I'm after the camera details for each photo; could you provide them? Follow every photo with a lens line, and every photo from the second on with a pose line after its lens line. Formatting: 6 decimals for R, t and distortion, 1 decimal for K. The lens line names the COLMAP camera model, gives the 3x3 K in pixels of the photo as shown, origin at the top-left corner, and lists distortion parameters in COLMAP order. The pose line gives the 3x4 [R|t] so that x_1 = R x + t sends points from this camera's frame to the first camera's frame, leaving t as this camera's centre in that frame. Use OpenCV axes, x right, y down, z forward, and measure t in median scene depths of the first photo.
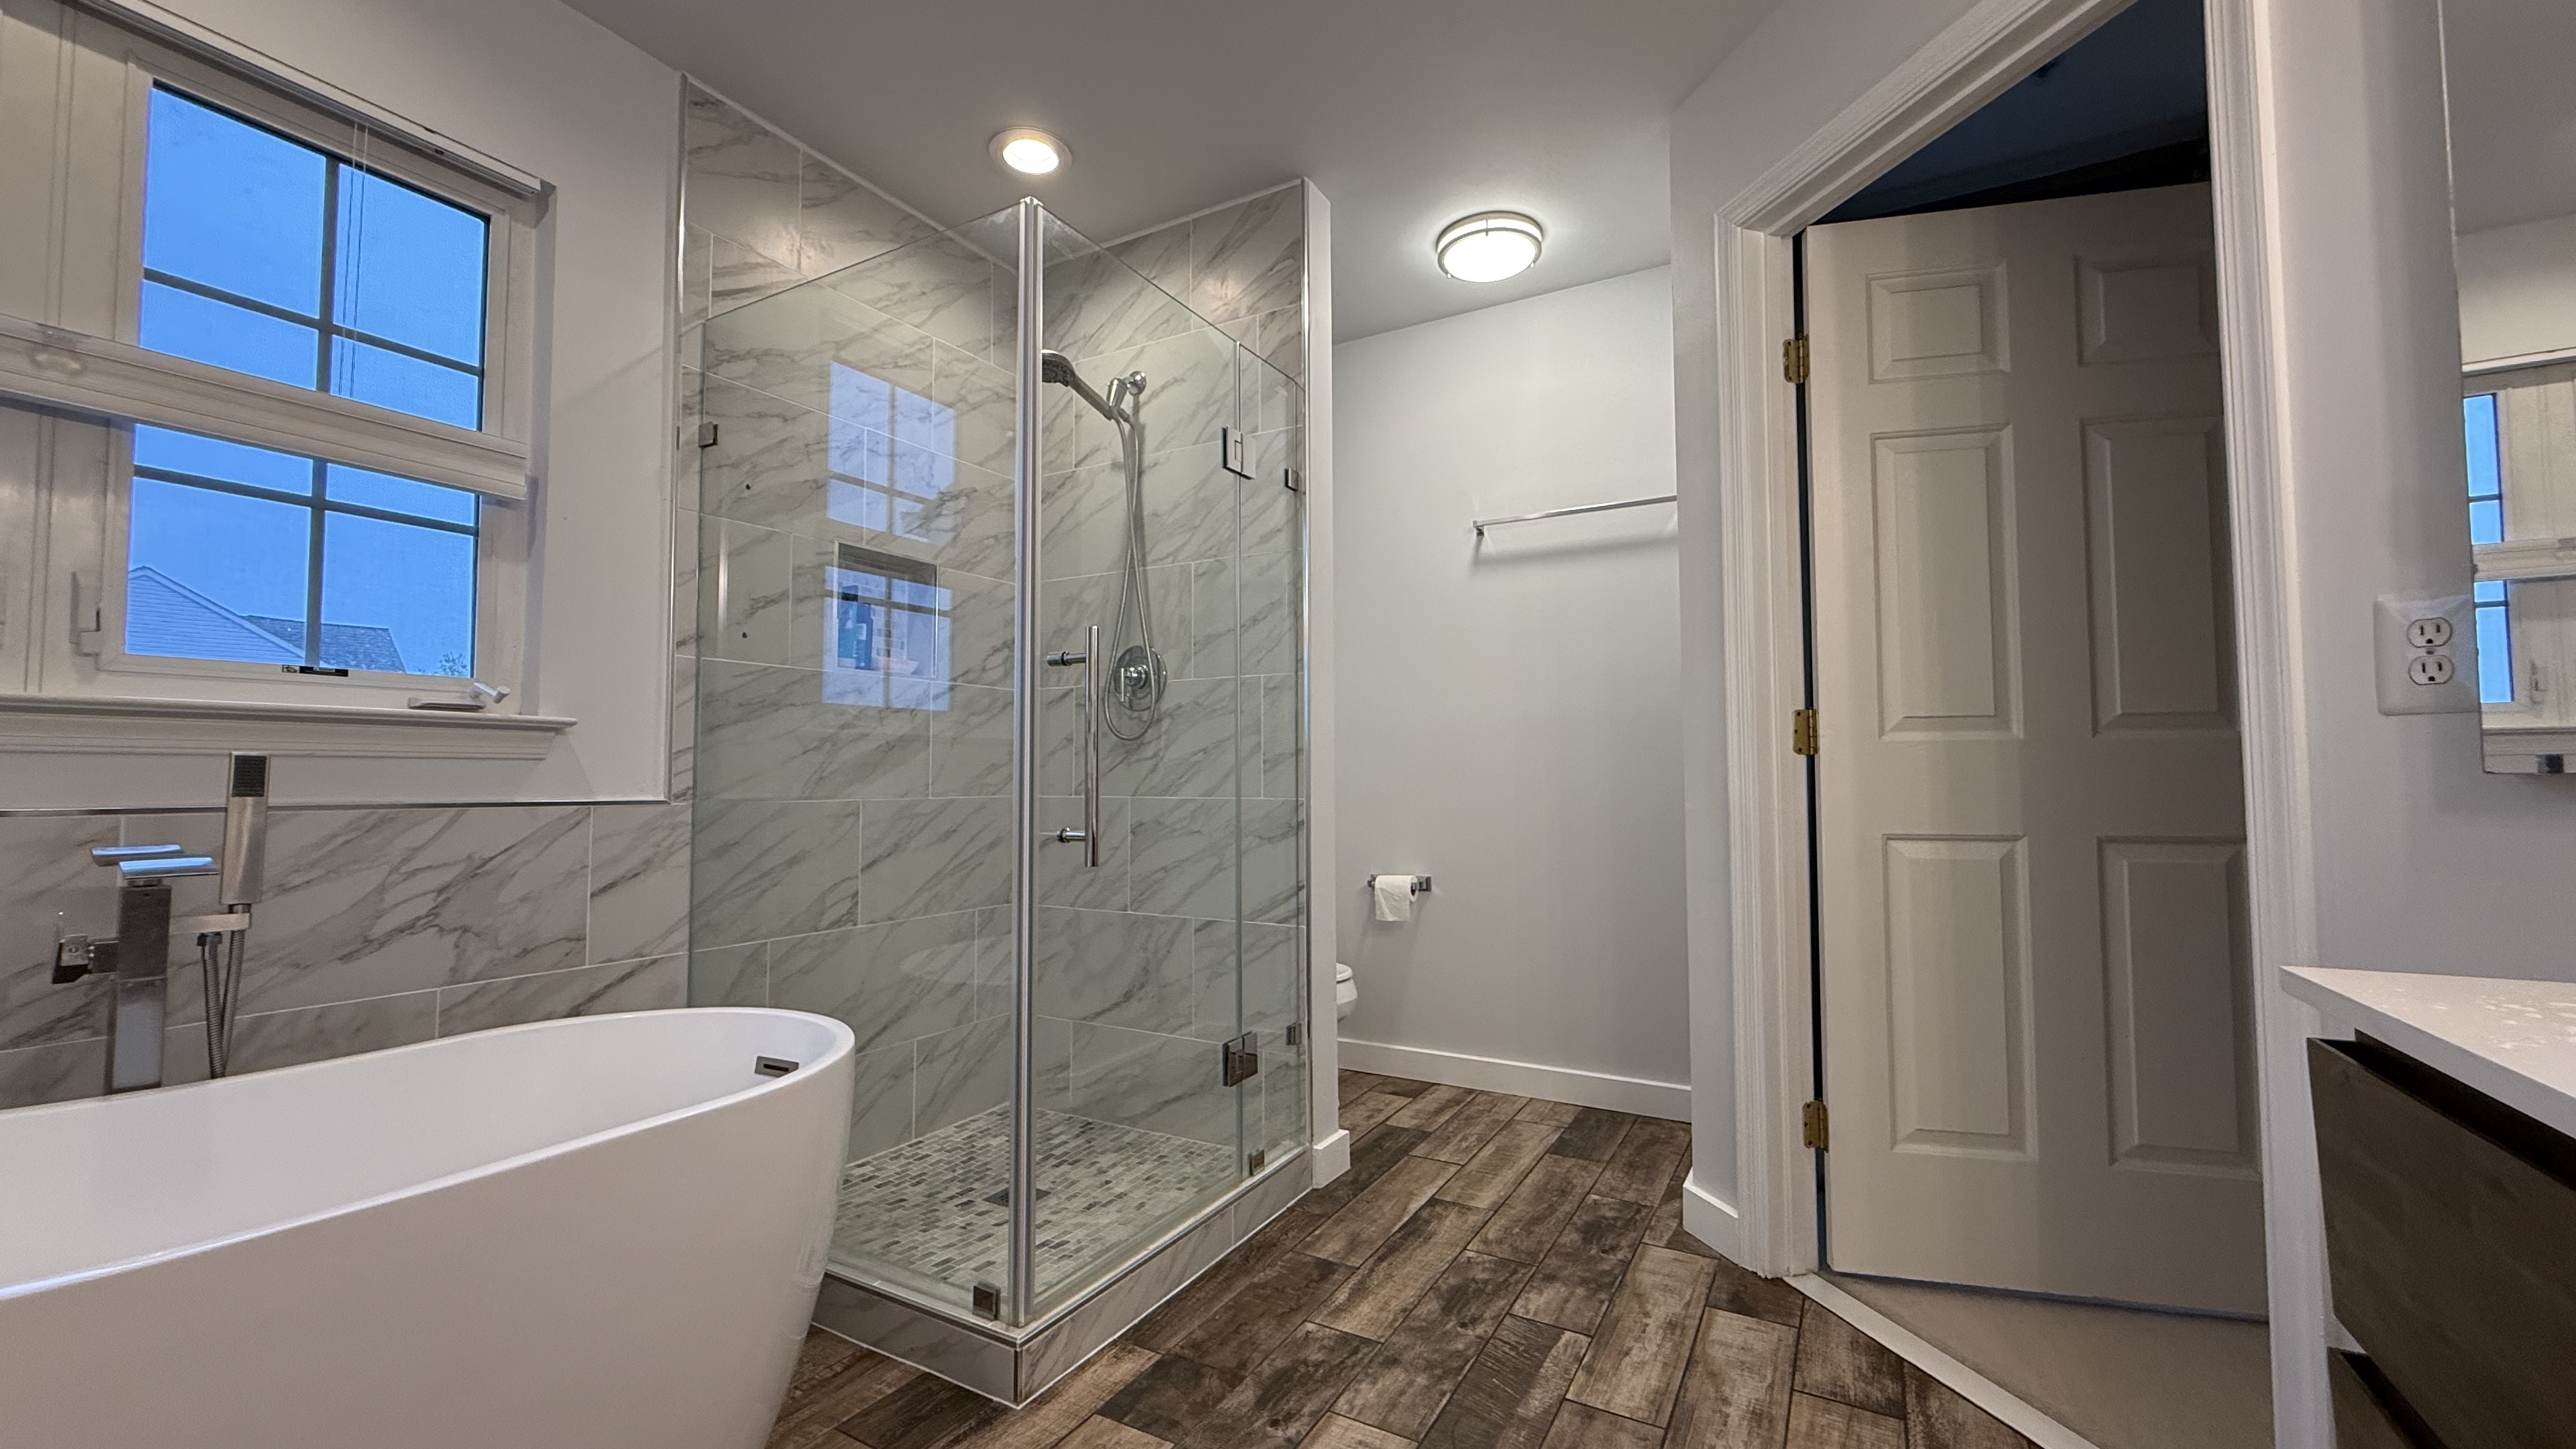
lens RADIAL K [[1025.9, 0, 1274.7], [0, 1025.9, 721.6], [0, 0, 1]] dist [-0.000810, 0.000235]
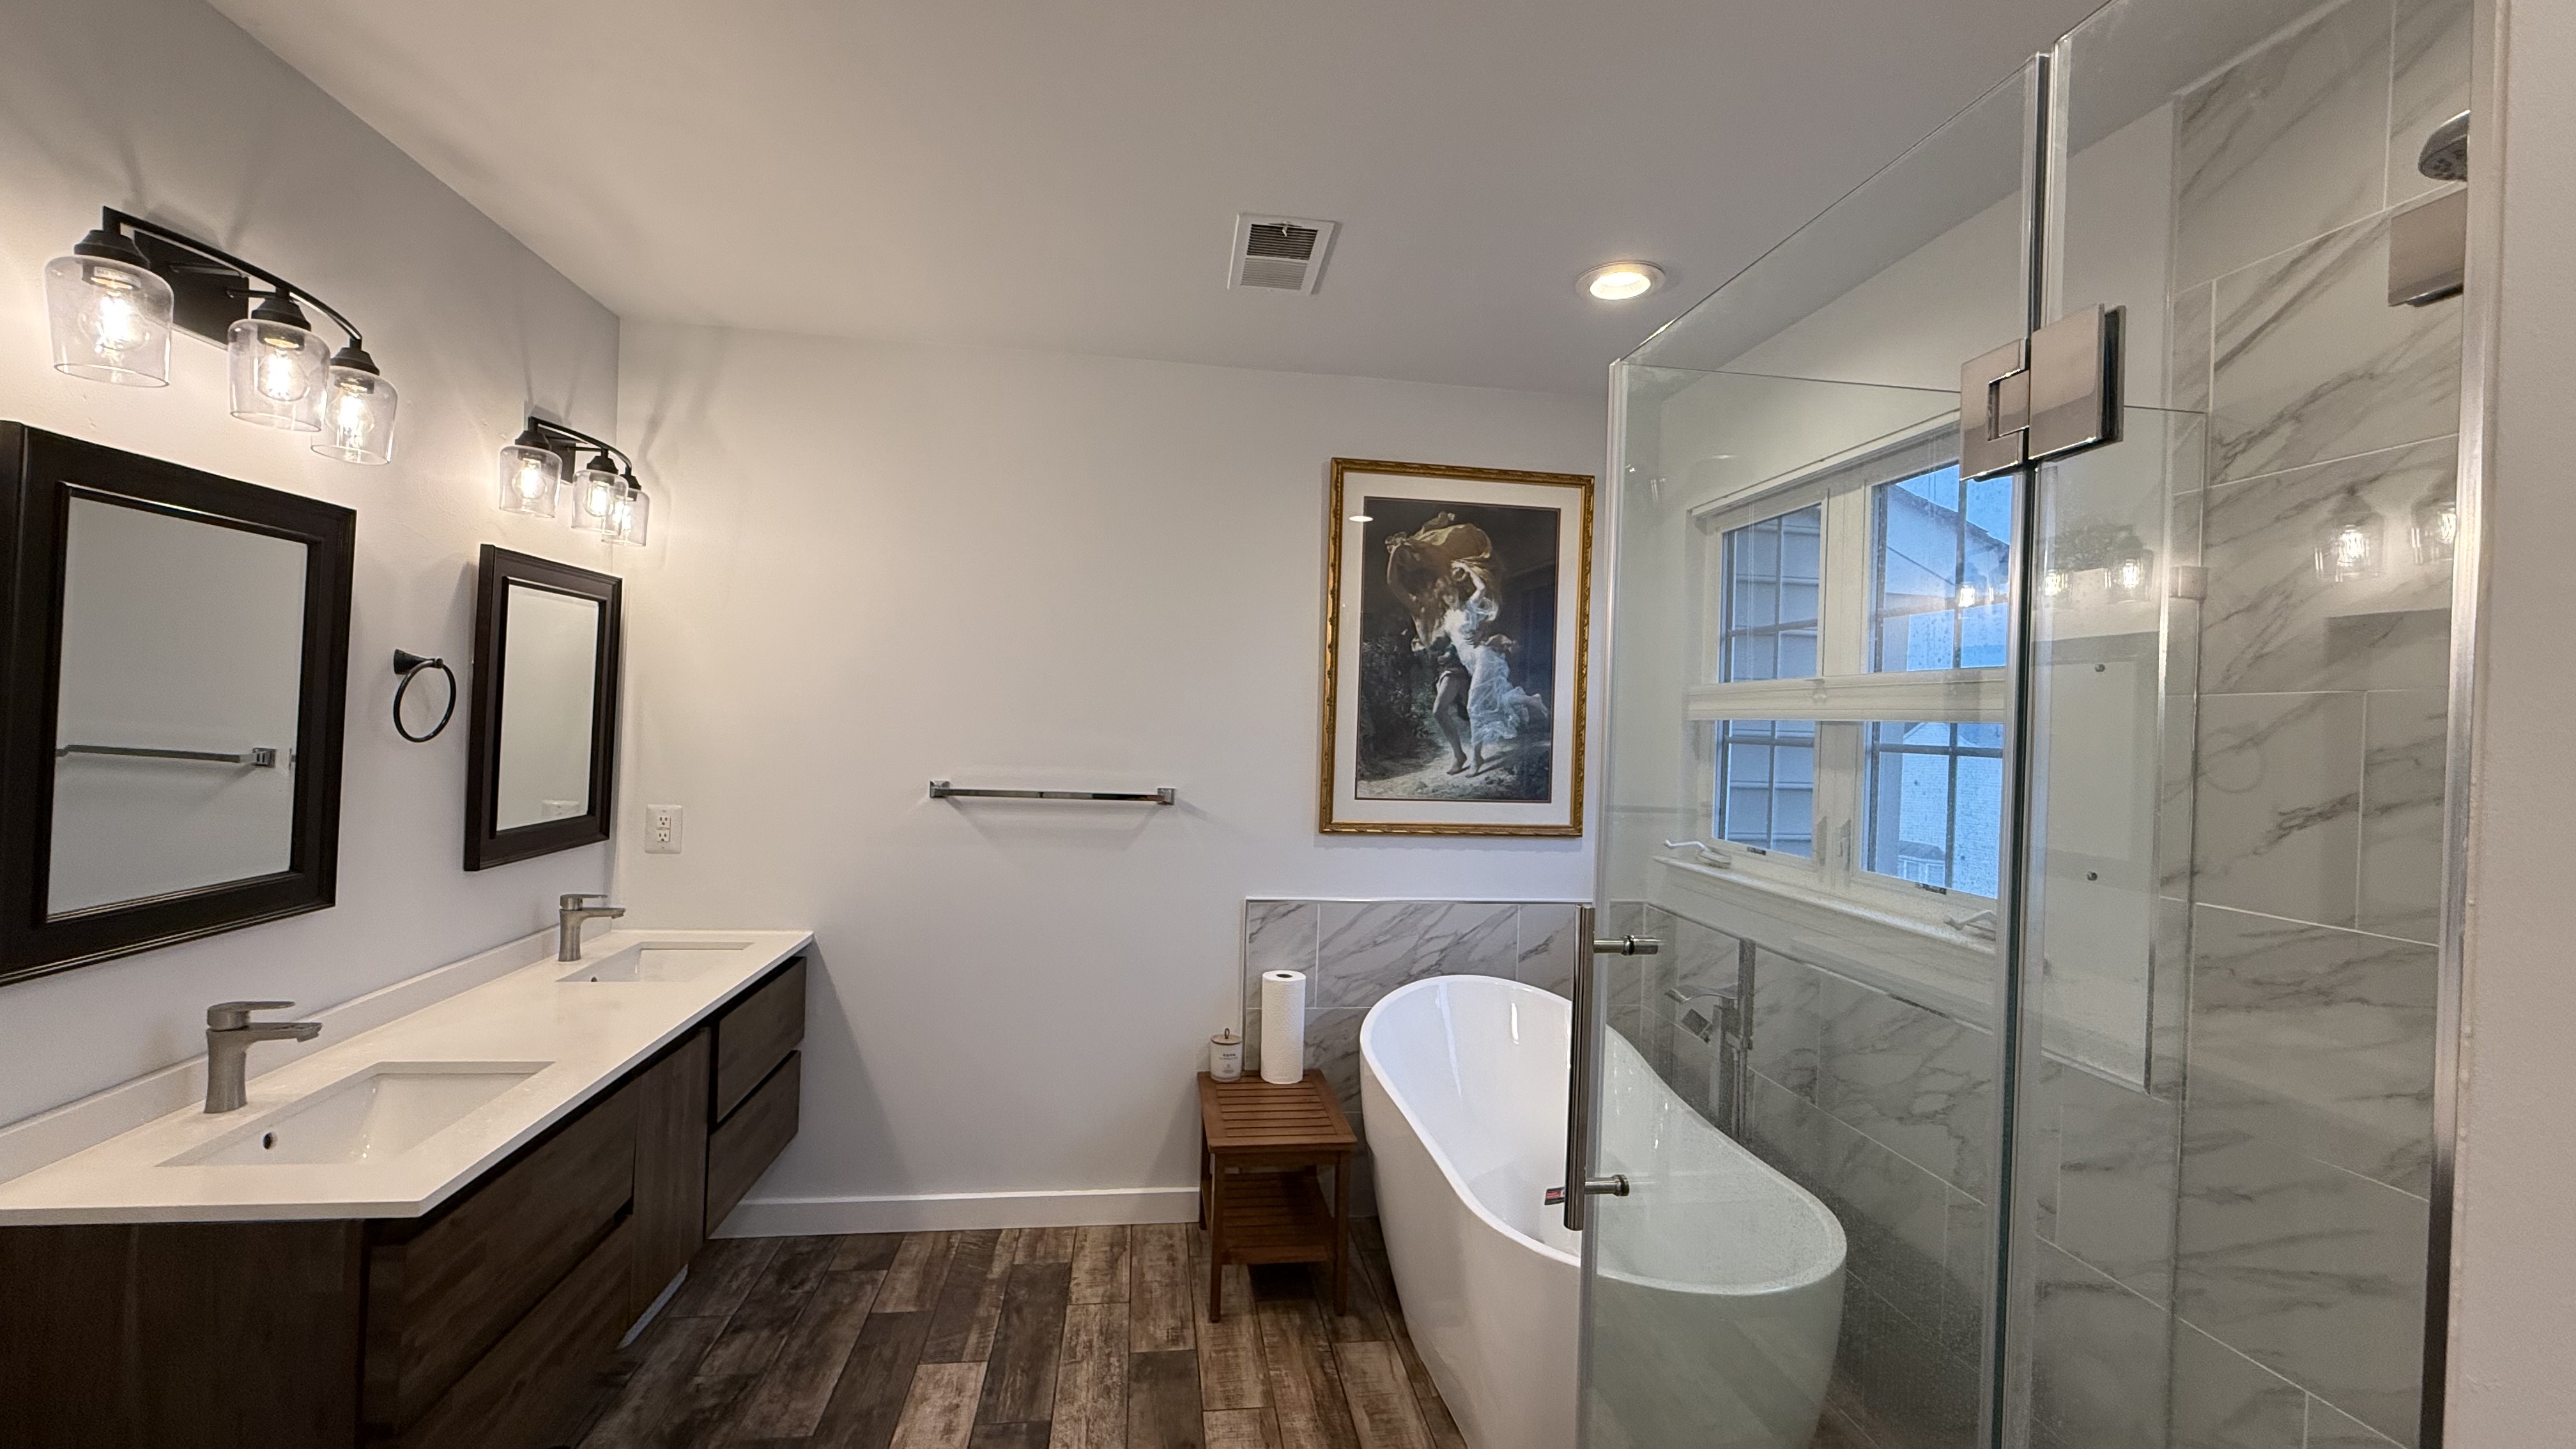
lens RADIAL K [[1025.9, 0, 1274.7], [0, 1025.9, 721.6], [0, 0, 1]] dist [-0.000810, 0.000235]
pose [[-0.798272, -0.028456, -0.601625, 0.367015], [-0.002318, 0.999021, -0.044177, -0.153651], [0.602293, -0.033871, -0.797556, 1.187927]]
